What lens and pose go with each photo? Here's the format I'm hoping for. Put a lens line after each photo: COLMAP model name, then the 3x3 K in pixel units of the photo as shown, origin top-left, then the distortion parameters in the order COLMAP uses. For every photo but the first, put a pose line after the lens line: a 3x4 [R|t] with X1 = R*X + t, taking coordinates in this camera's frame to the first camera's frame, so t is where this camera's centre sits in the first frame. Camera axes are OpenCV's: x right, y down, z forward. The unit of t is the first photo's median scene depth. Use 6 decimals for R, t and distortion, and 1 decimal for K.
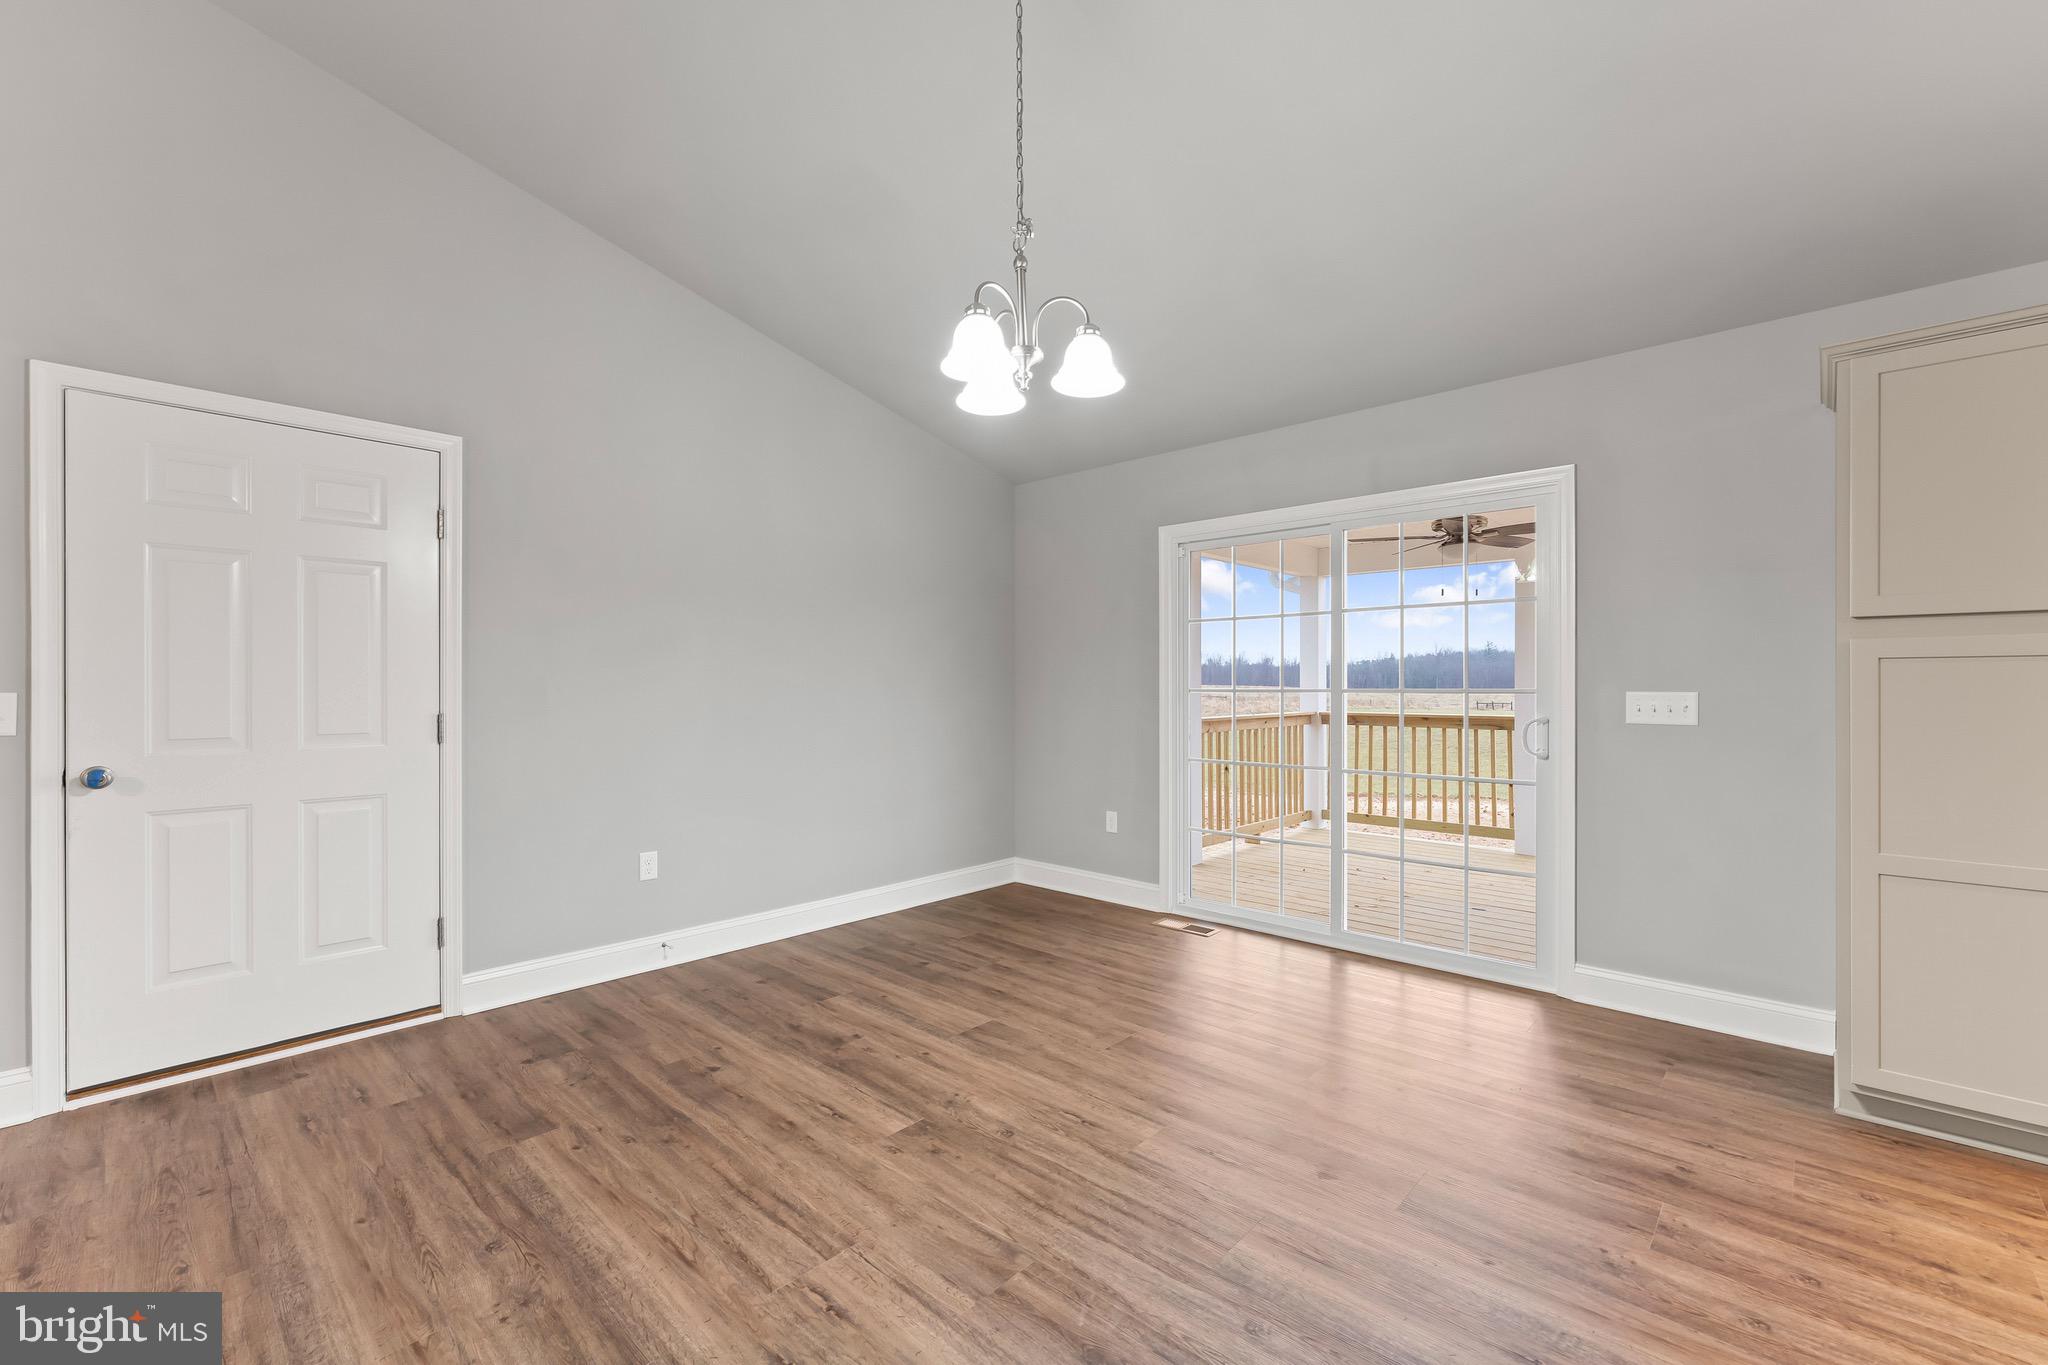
lens RADIAL K [[861.0, 0, 1025.5], [0, 861.0, 689.1], [0, 0, 1]] dist [-0.007048, 0.000286]
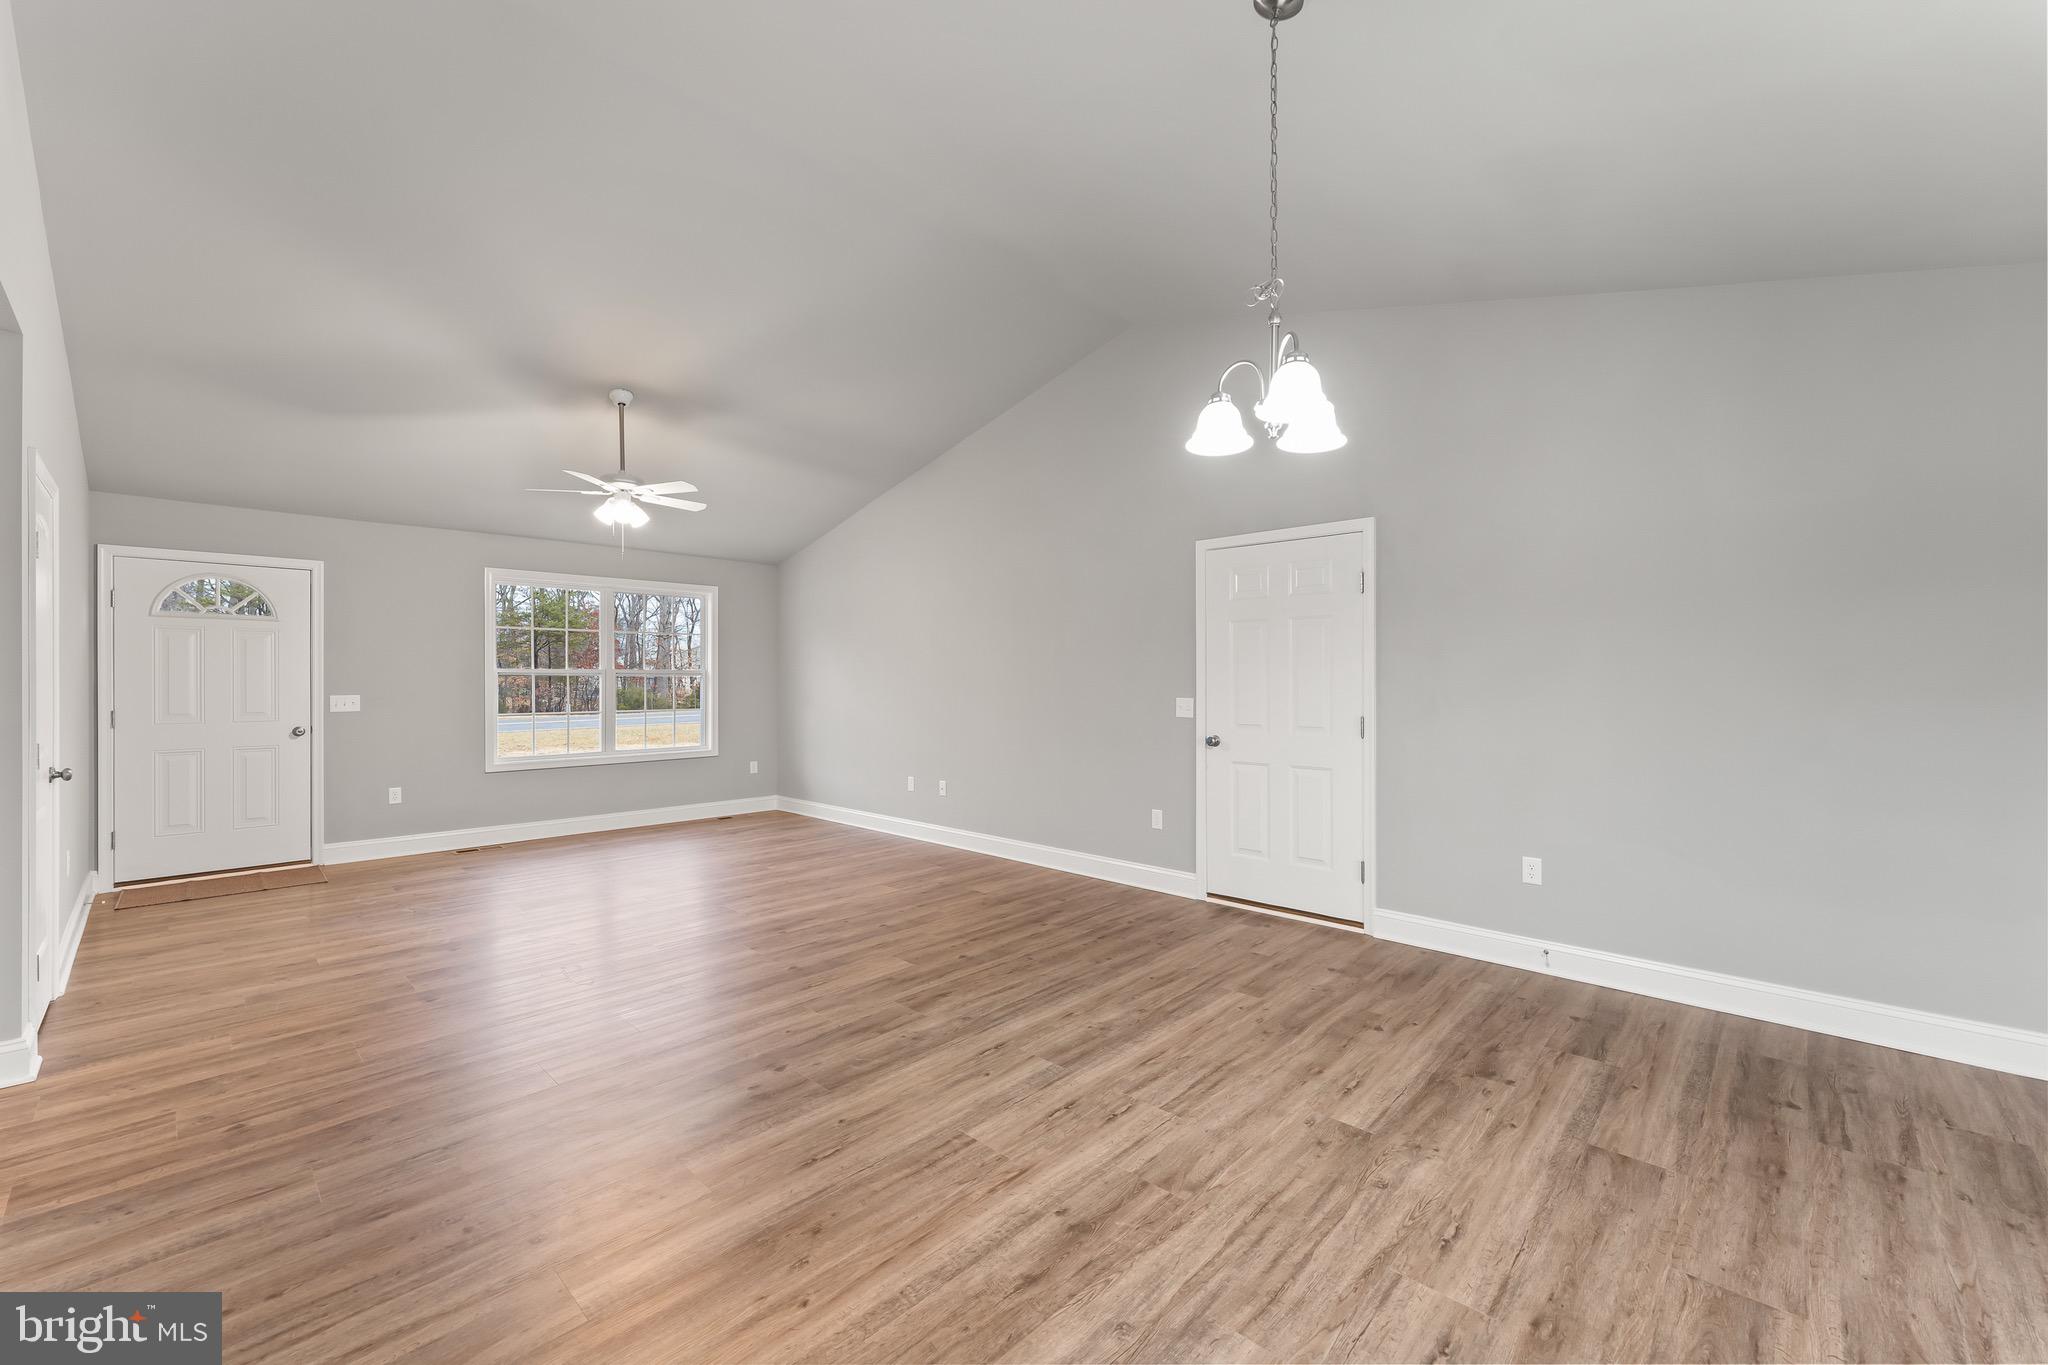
lens RADIAL K [[808.9, 0, 1024.0], [0, 808.9, 682.5], [0, 0, 1]] dist [0.002039, -0.000094]
pose [[-0.012697, 0.004162, -0.999911, 0.660287], [-0.000670, 0.999991, 0.004171, -0.034091], [0.999919, 0.000723, -0.012694, 0.458775]]
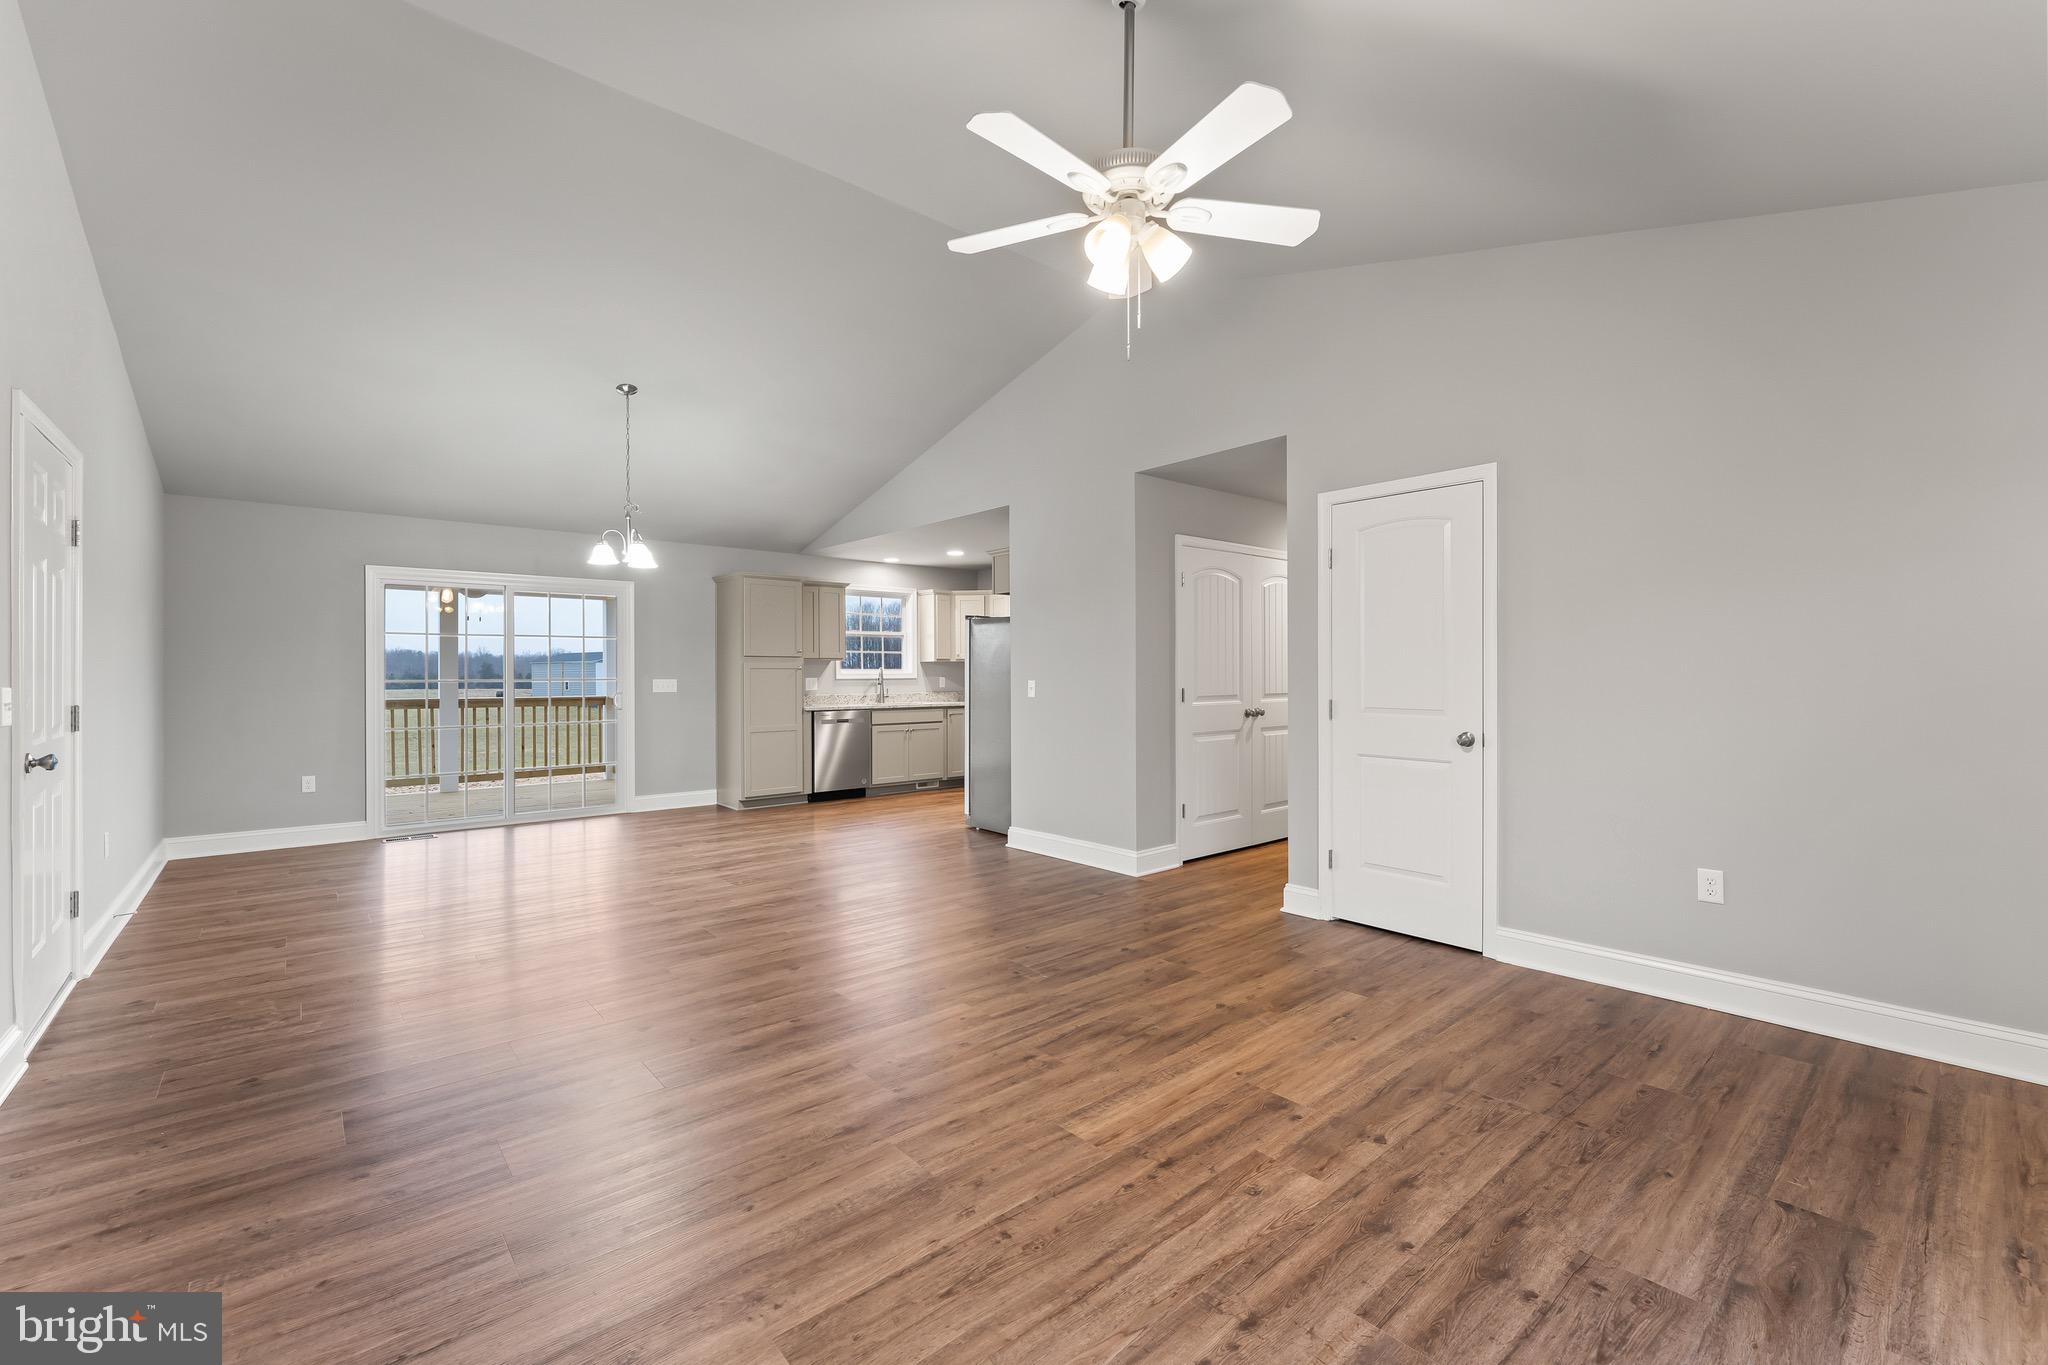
lens RADIAL K [[854.1, 0, 1025.5], [0, 854.1, 671.2], [0, 0, 1]] dist [-0.001904, 0.000187]
pose [[0.114302, 0.002295, 0.993443, -1.639760], [0.007917, 0.999963, -0.003221, -0.004731], [-0.993414, 0.008234, 0.114280, -0.342219]]
